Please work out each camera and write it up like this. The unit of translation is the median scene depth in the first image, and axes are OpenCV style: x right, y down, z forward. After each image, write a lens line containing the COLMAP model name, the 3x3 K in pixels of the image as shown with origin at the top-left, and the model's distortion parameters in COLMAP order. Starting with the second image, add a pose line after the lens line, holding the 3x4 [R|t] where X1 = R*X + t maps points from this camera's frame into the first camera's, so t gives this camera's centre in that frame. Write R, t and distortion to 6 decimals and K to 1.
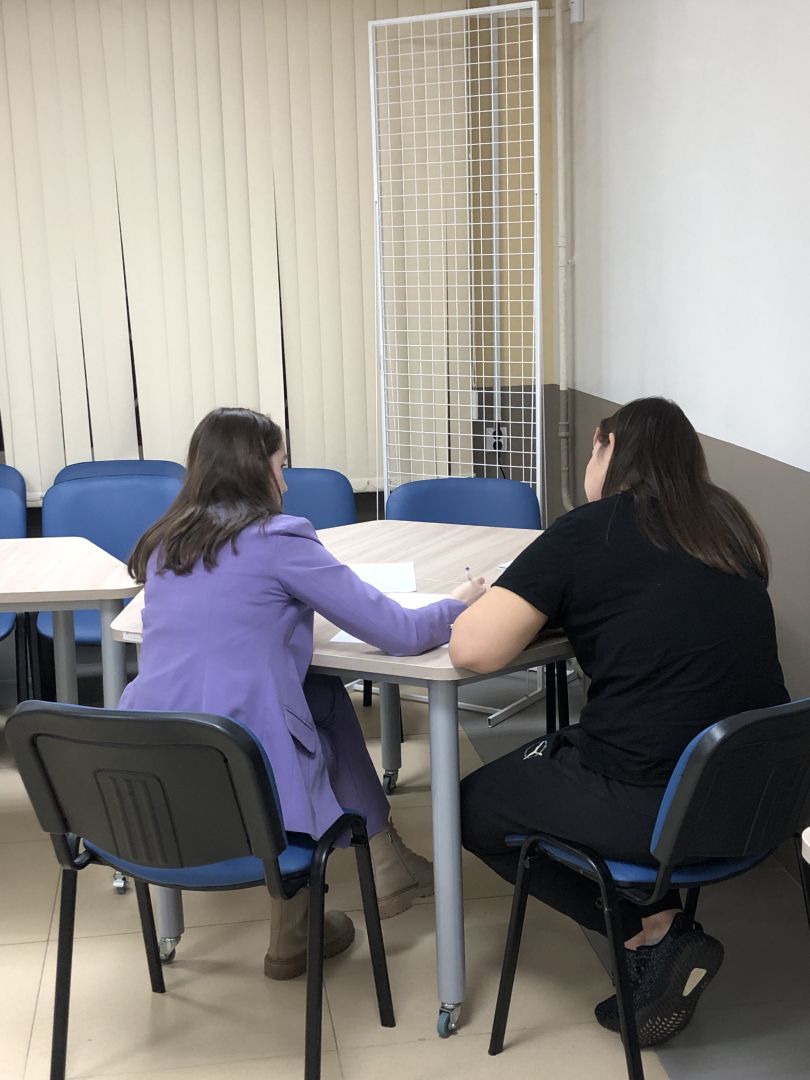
lens RADIAL K [[1480.7, 0, 405.0], [0, 1480.7, 540.0], [0, 0, 1]] dist [0.086473, -0.411391]
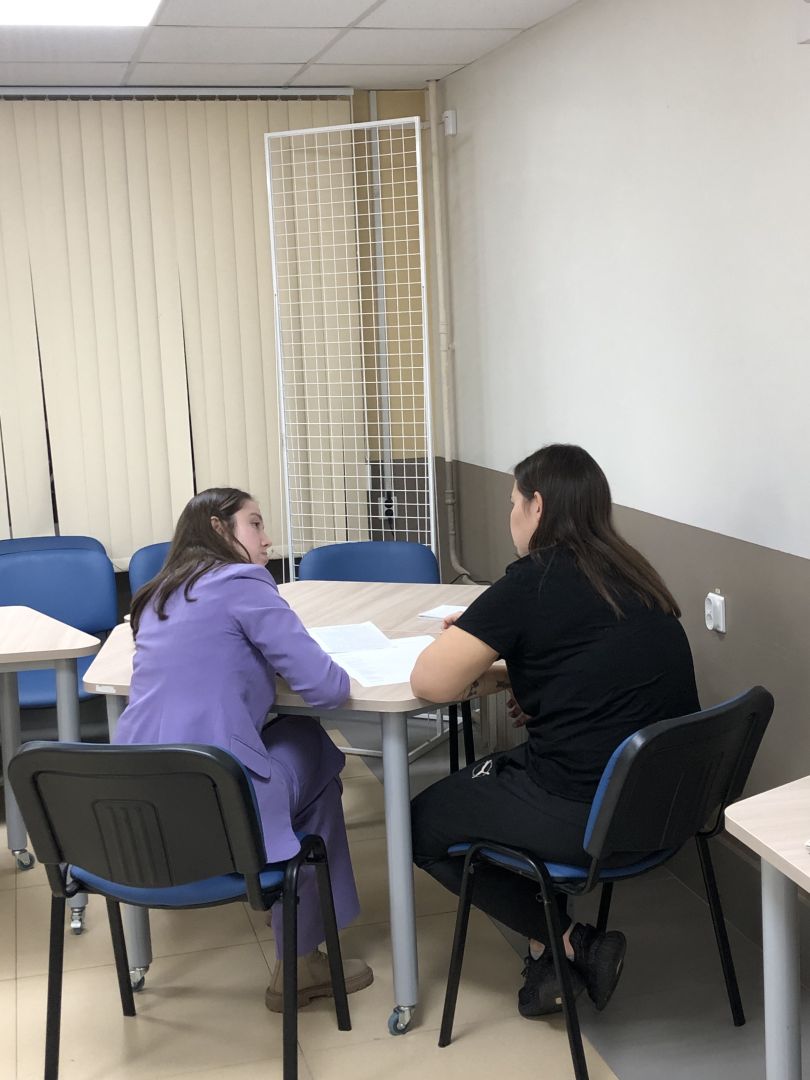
lens RADIAL K [[1448.5, 0, 405.0], [0, 1448.5, 540.0], [0, 0, 1]] dist [0.028983, -0.050101]
pose [[0.993222, -0.029542, 0.112413, -0.072332], [0.035641, 0.997977, -0.052640, 0.019169], [-0.110631, 0.056290, 0.992266, -0.093103]]
